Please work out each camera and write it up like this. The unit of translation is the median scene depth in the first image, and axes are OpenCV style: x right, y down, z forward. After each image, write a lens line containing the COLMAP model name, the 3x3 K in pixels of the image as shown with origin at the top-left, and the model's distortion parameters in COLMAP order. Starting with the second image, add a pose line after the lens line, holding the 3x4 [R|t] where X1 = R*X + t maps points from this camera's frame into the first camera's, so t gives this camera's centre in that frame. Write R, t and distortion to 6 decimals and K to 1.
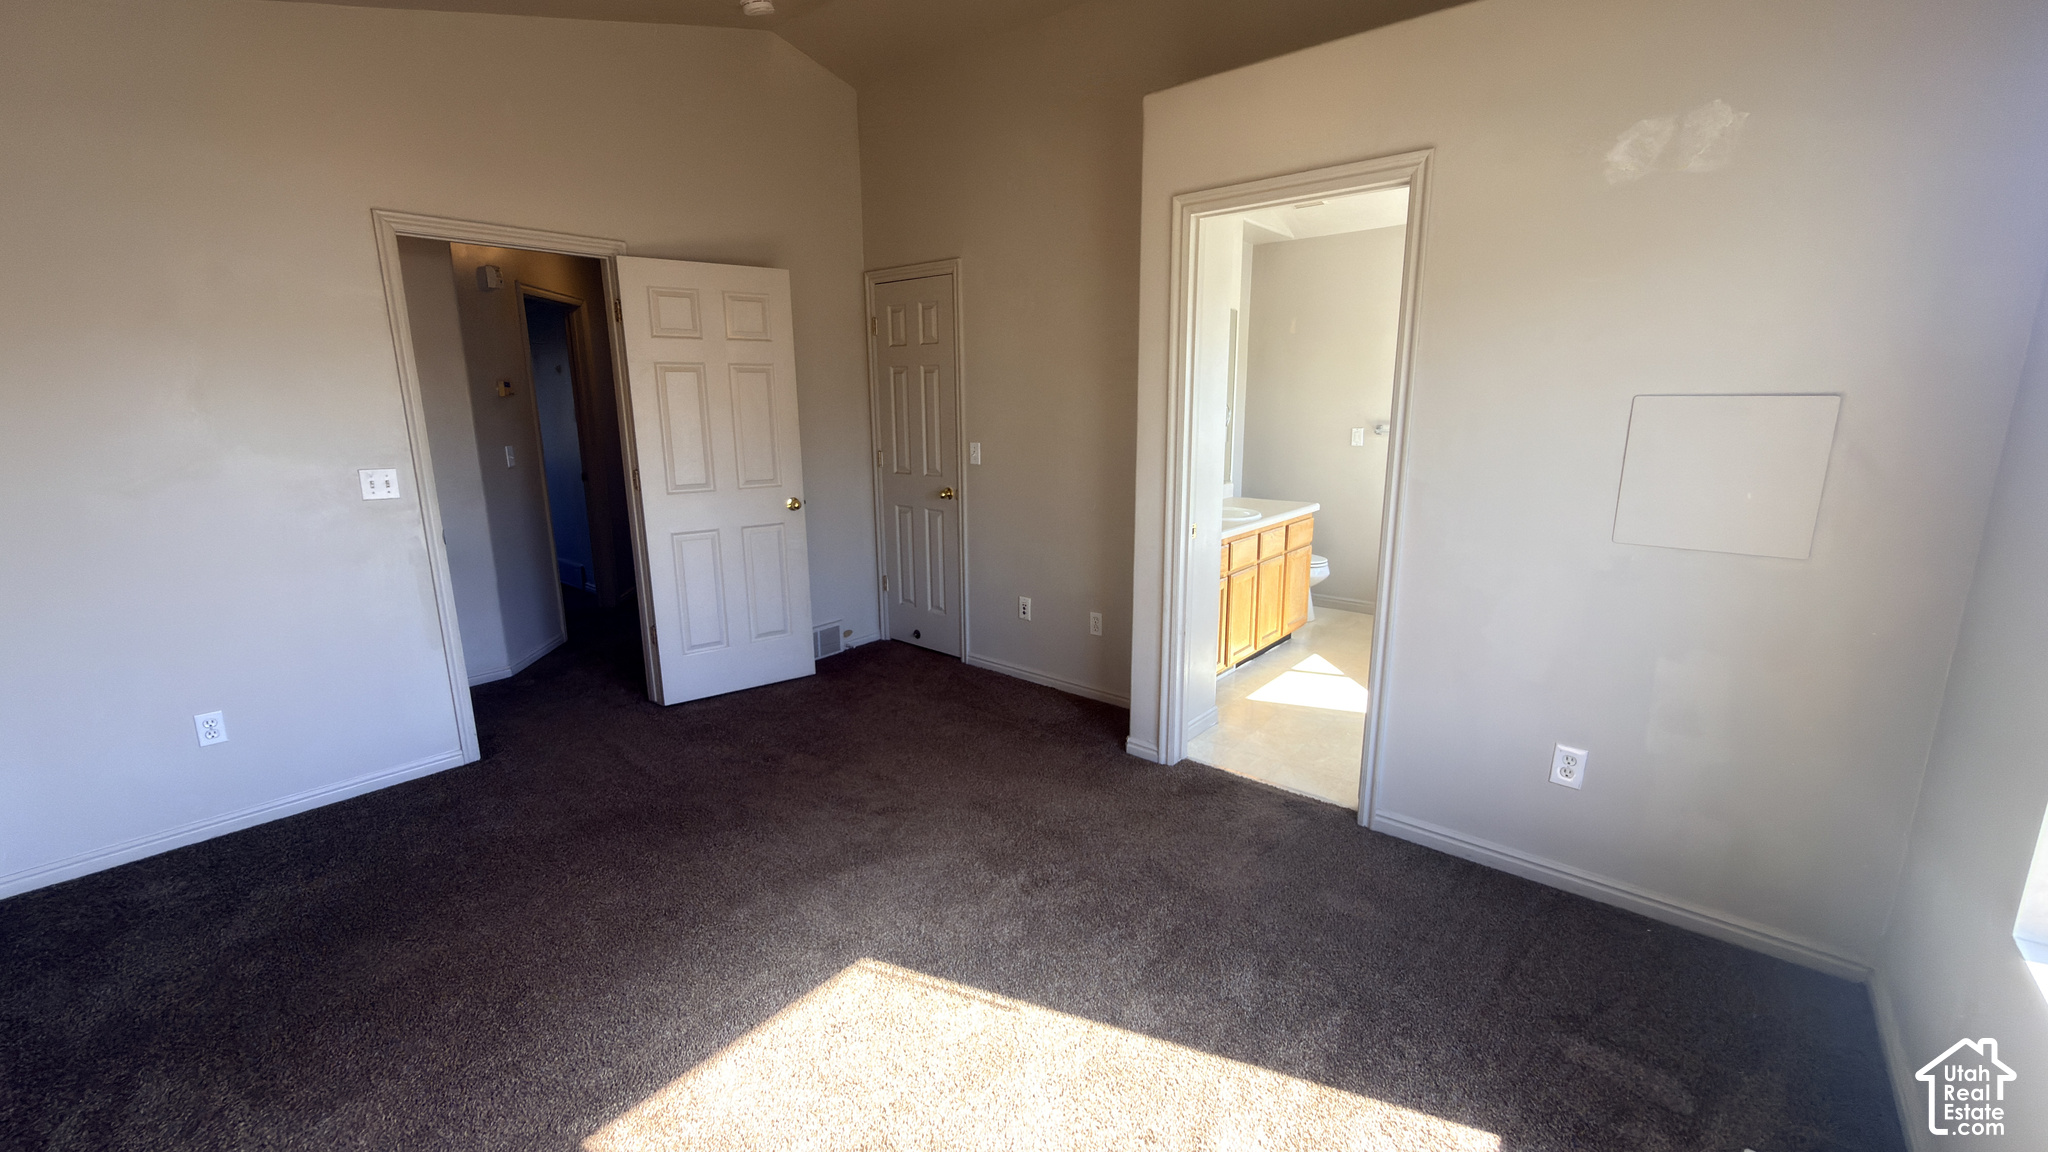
lens RADIAL K [[821.8, 0, 1021.0], [0, 821.8, 569.7], [0, 0, 1]] dist [0.001077, -0.000274]
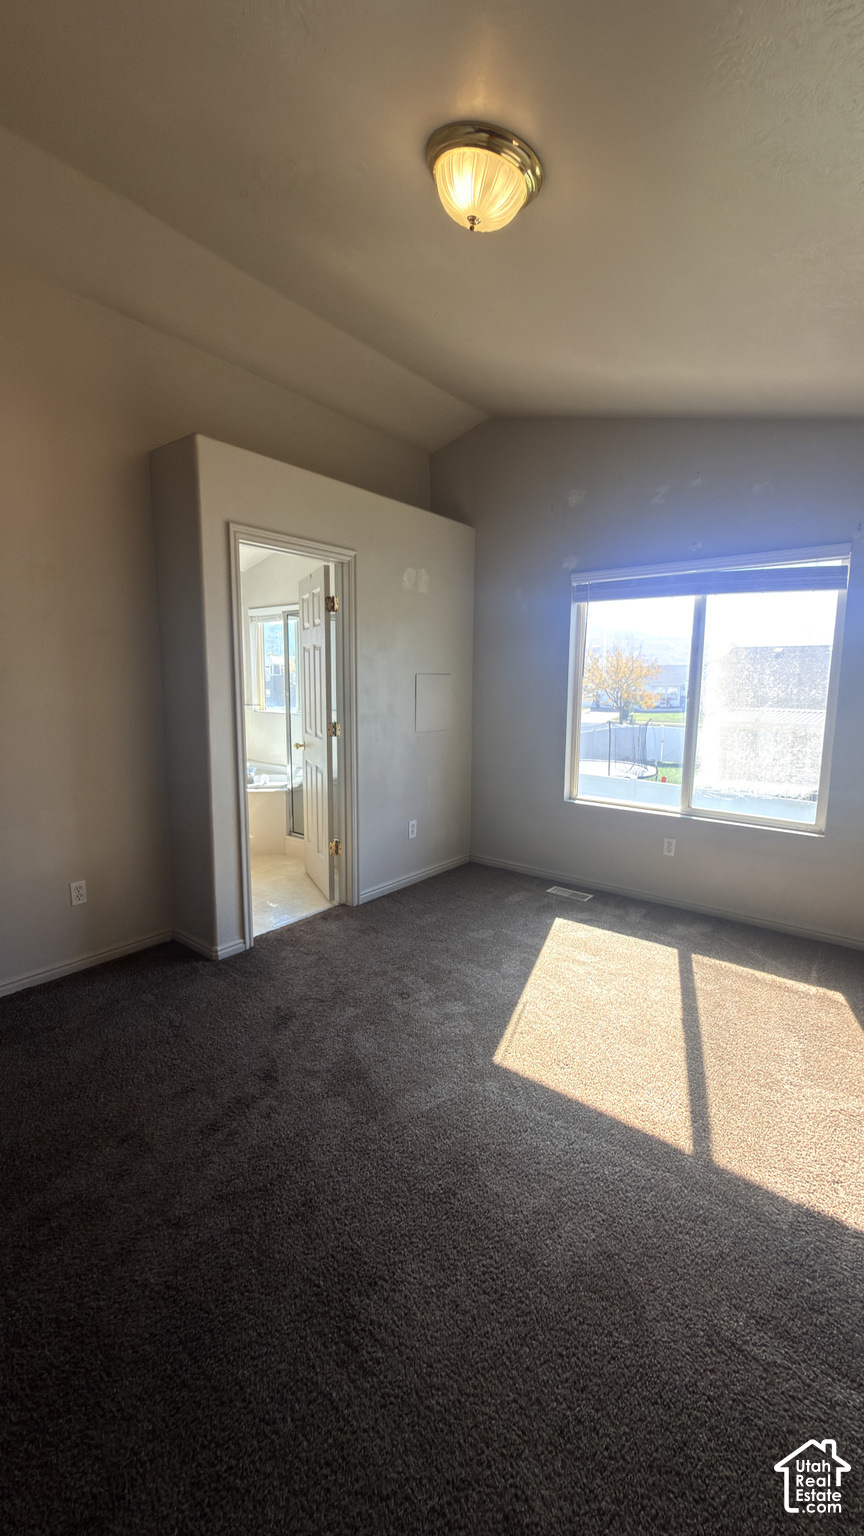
lens RADIAL K [[616.4, 0, 432.0], [0, 616.4, 768.0], [0, 0, 1]] dist [0.001077, -0.000274]
pose [[-0.028537, -0.135964, 0.990303, -1.054394], [0.197004, 0.970510, 0.138923, -0.165548], [-0.979987, 0.199058, -0.000910, 0.904156]]
